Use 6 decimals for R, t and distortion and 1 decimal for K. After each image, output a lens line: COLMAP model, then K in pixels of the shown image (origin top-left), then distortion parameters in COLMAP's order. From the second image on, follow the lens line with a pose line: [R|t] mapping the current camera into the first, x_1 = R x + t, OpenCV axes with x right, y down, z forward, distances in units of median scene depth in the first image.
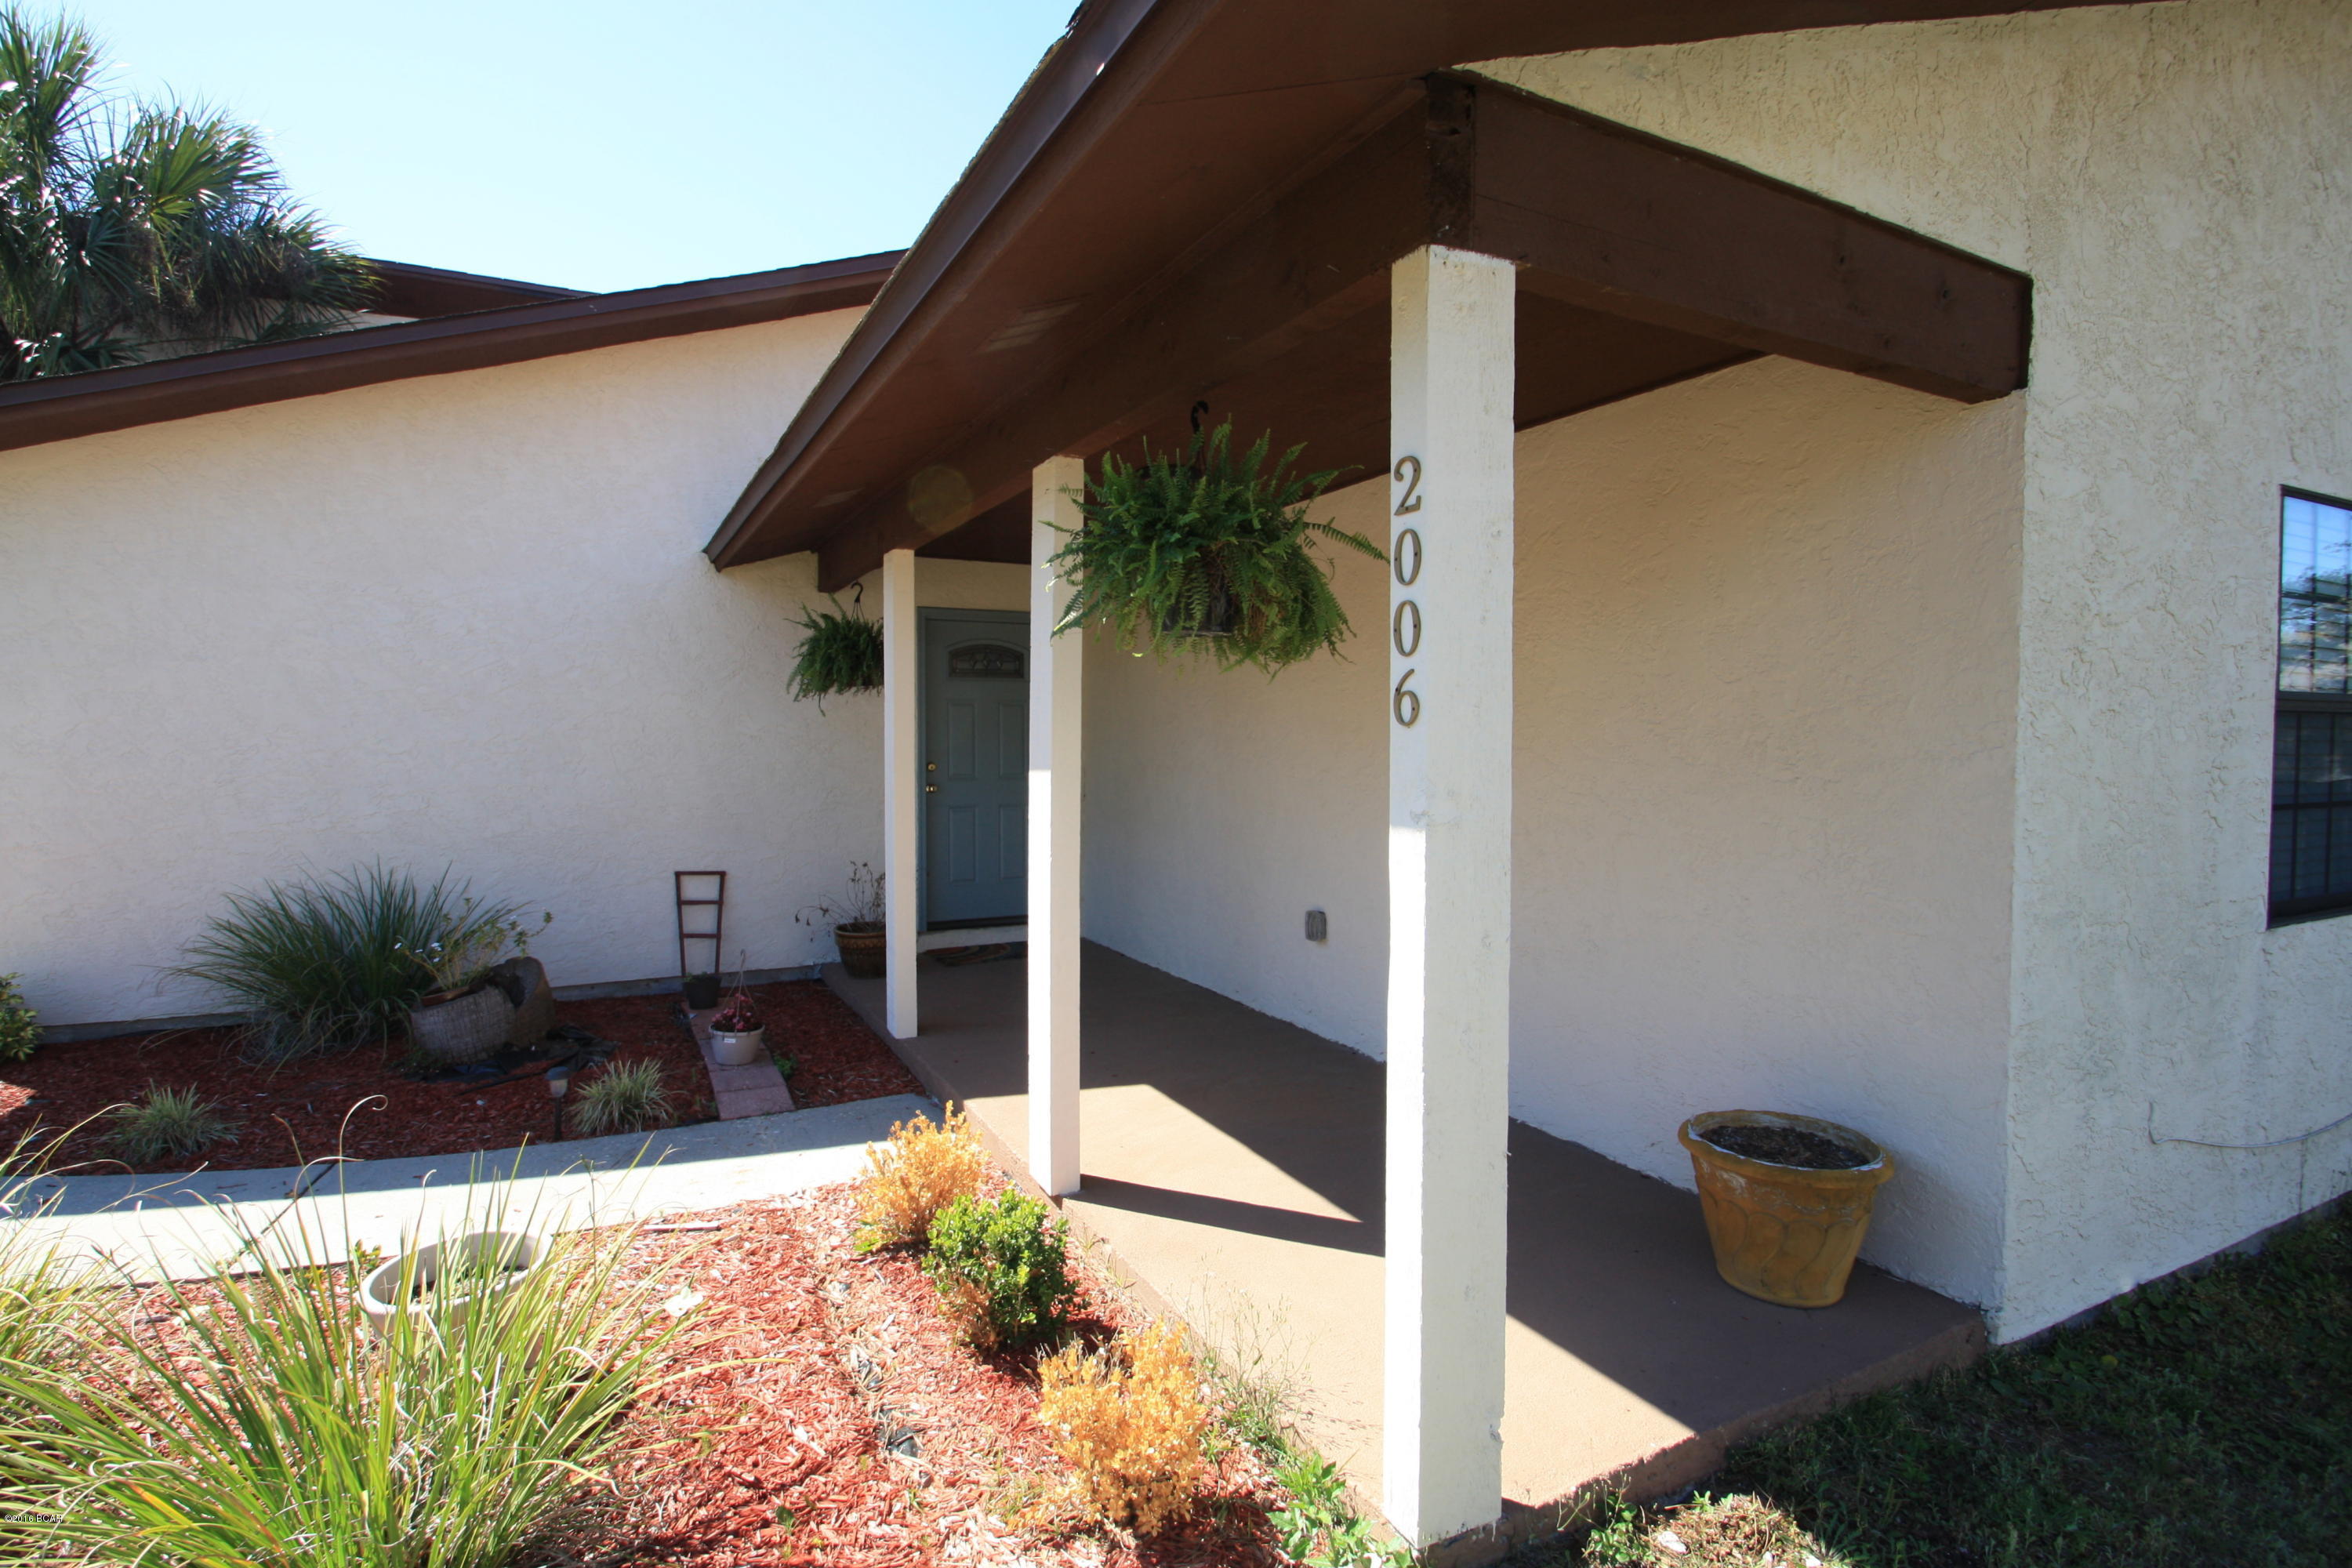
lens RADIAL K [[1147.9, 0, 1136.0], [0, 1147.9, 772.9], [0, 0, 1]] dist [-0.000621, -0.000704]
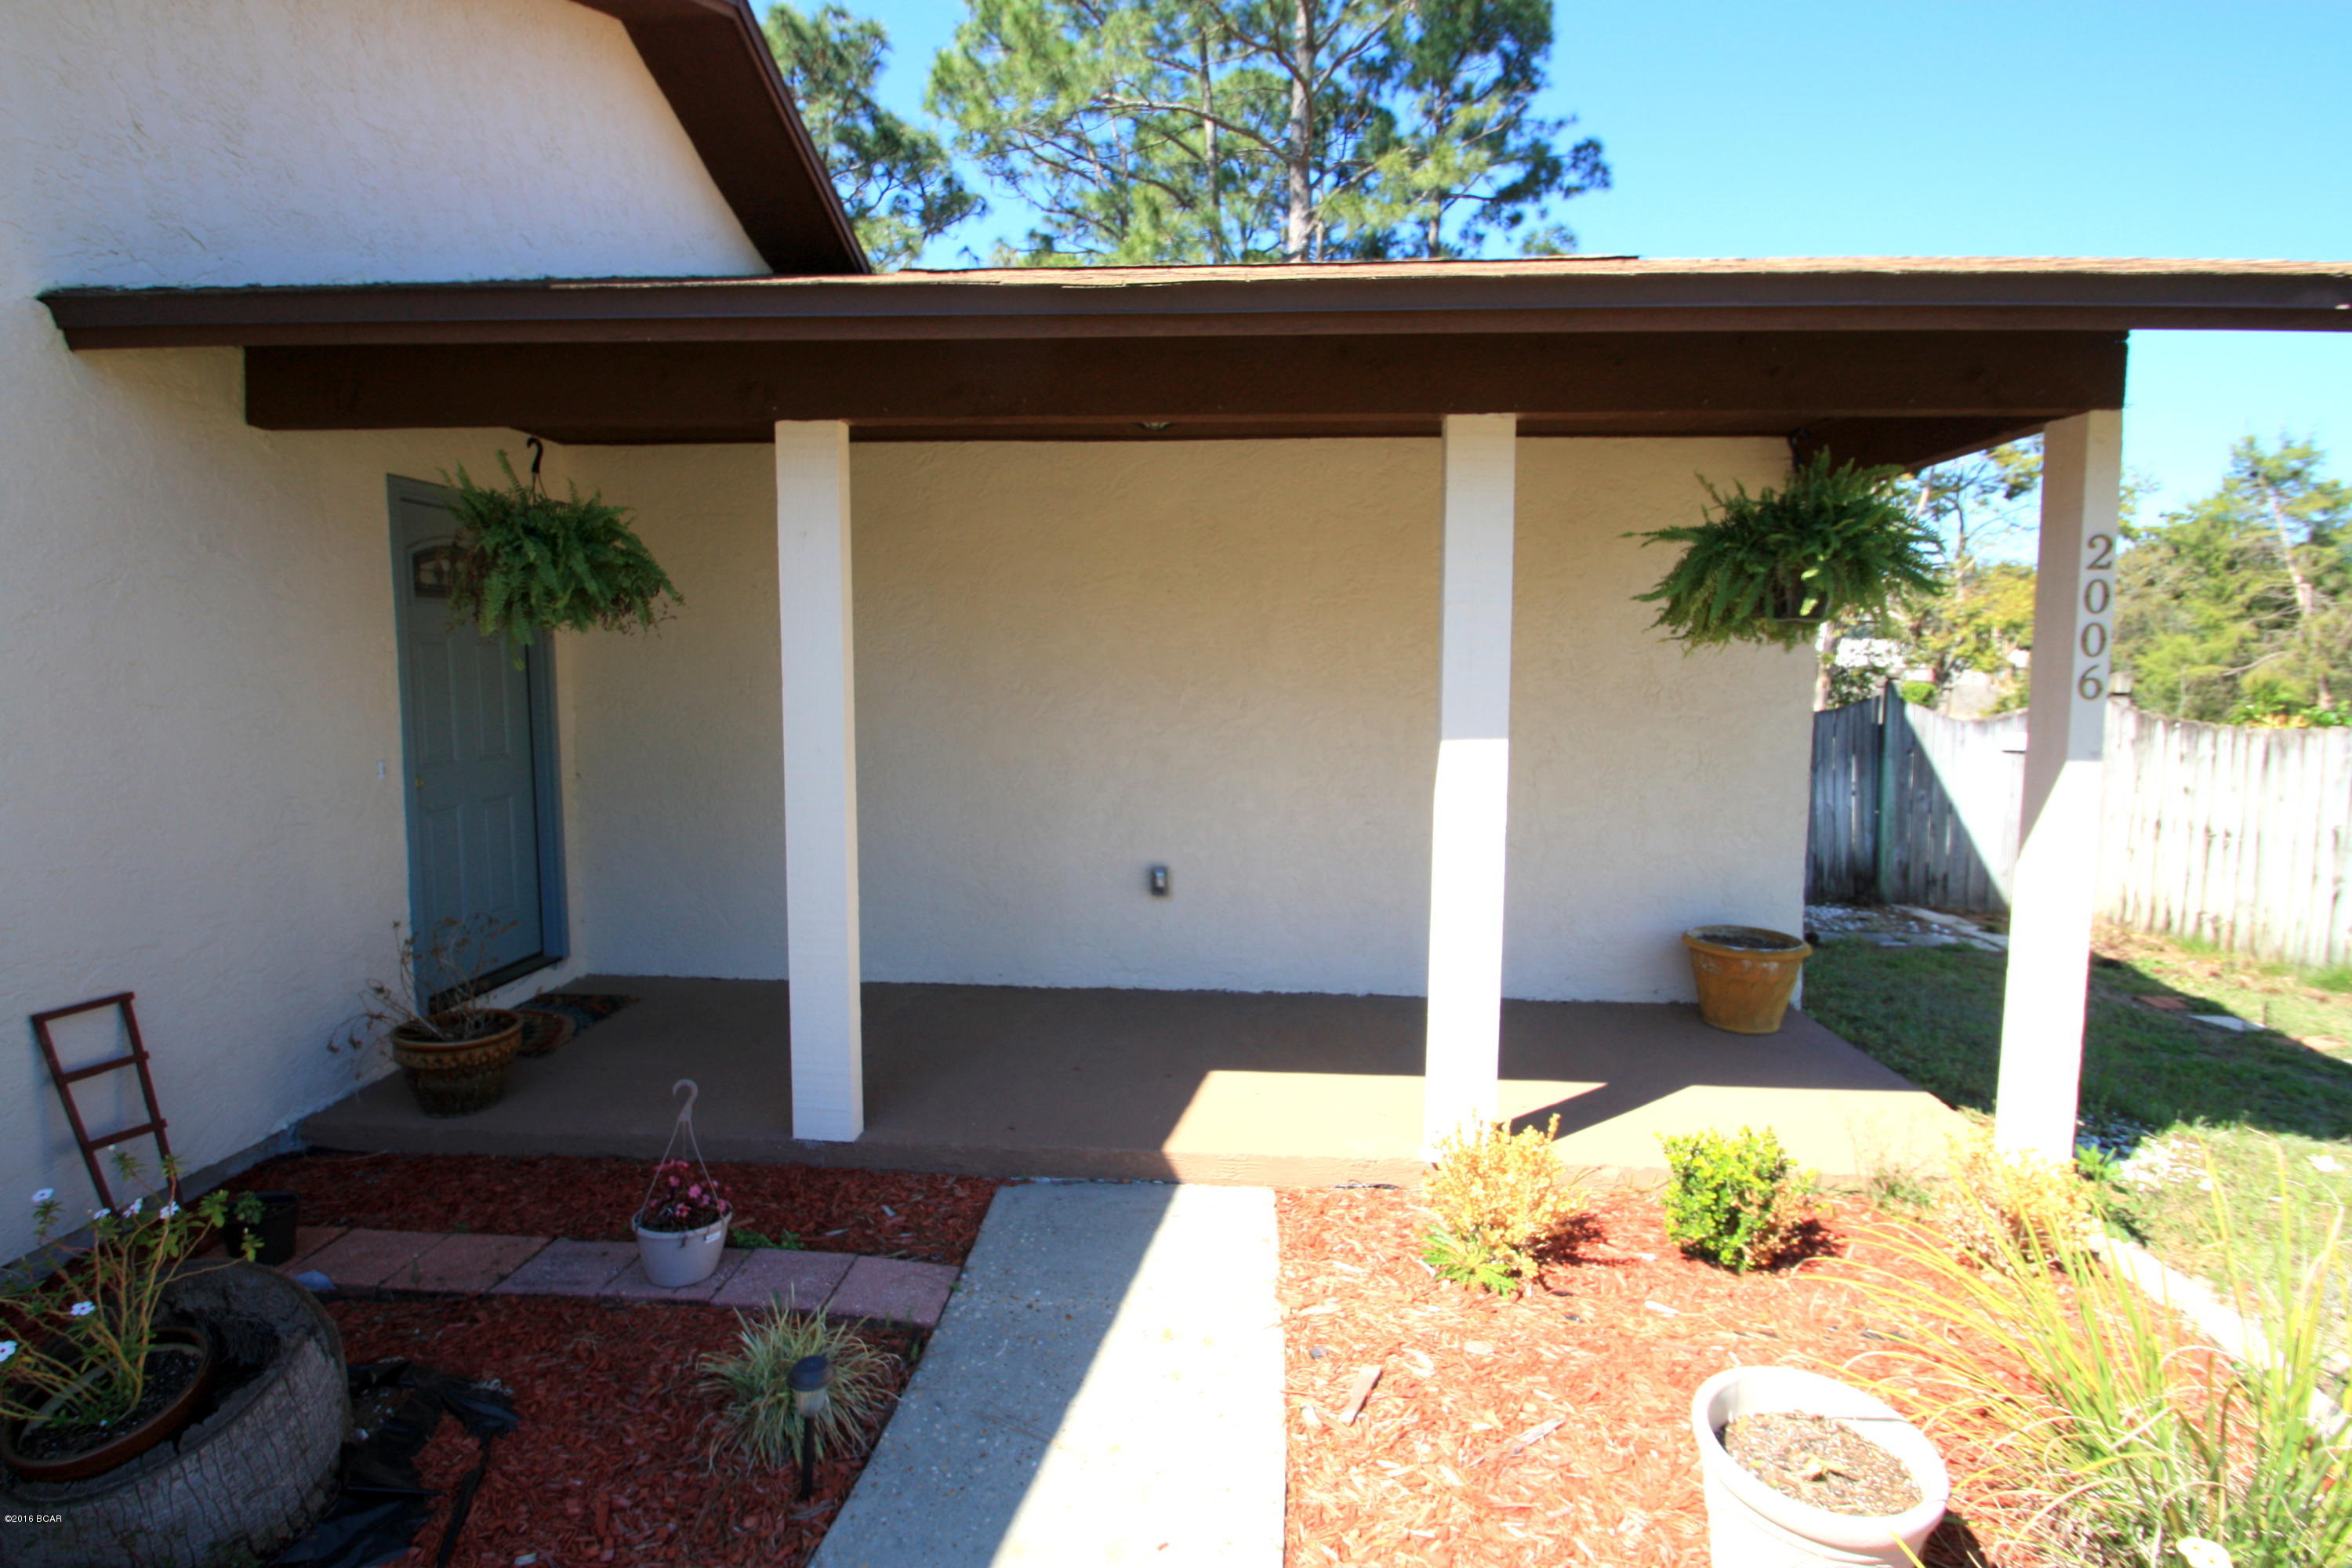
lens RADIAL K [[1147.9, 0, 1136.0], [0, 1147.9, 772.9], [0, 0, 1]] dist [-0.000621, -0.000704]
pose [[0.502011, -0.076534, 0.861468, -0.781042], [0.028512, 0.997000, 0.071959, -0.038746], [-0.864391, -0.011562, 0.502687, 0.563224]]
